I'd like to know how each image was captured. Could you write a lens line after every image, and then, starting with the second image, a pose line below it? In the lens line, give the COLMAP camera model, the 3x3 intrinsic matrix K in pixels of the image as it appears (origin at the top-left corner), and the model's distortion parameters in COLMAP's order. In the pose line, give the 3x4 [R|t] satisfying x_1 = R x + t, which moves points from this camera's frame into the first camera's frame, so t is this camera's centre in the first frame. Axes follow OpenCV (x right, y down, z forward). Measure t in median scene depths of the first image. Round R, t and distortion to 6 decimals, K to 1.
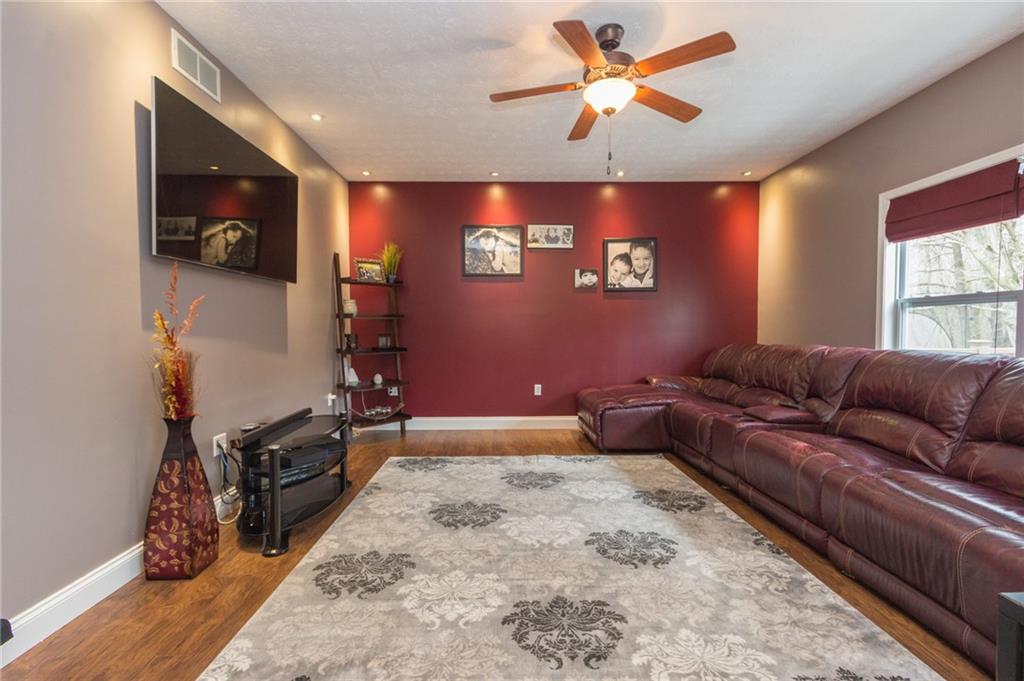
lens RADIAL K [[473.7, 0, 511.1], [0, 473.7, 345.9], [0, 0, 1]] dist [0.005164, 0.001475]
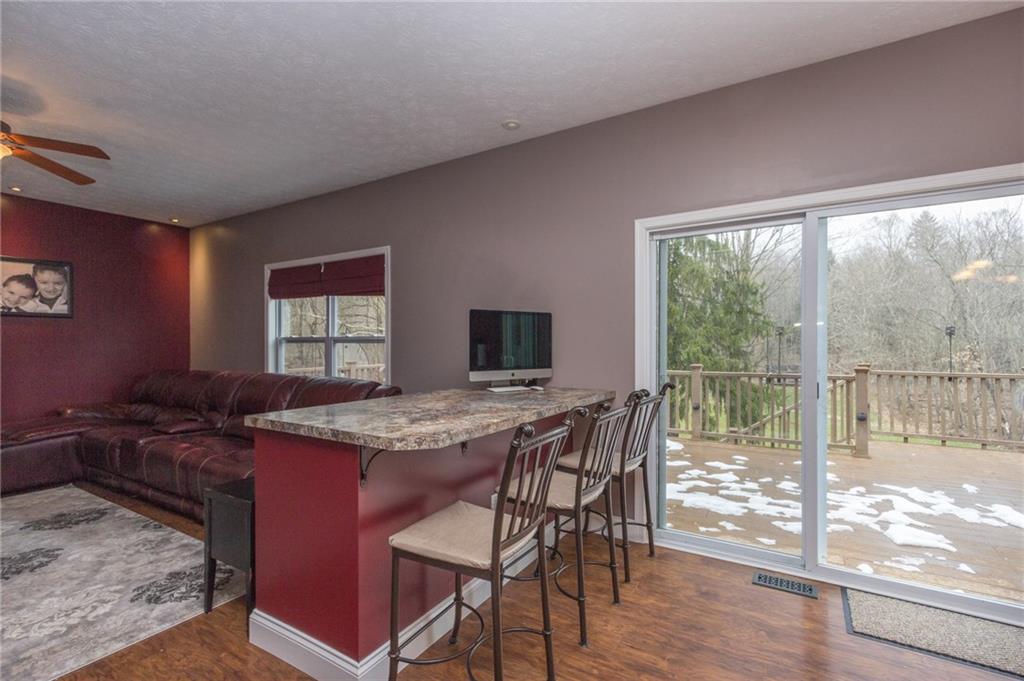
lens RADIAL K [[473.7, 0, 511.1], [0, 473.7, 345.9], [0, 0, 1]] dist [0.005164, 0.001475]
pose [[0.548129, 0.003704, 0.836386, -0.022093], [0.026359, 0.999417, -0.021701, -0.021490], [-0.835979, 0.033941, 0.547712, -0.414815]]
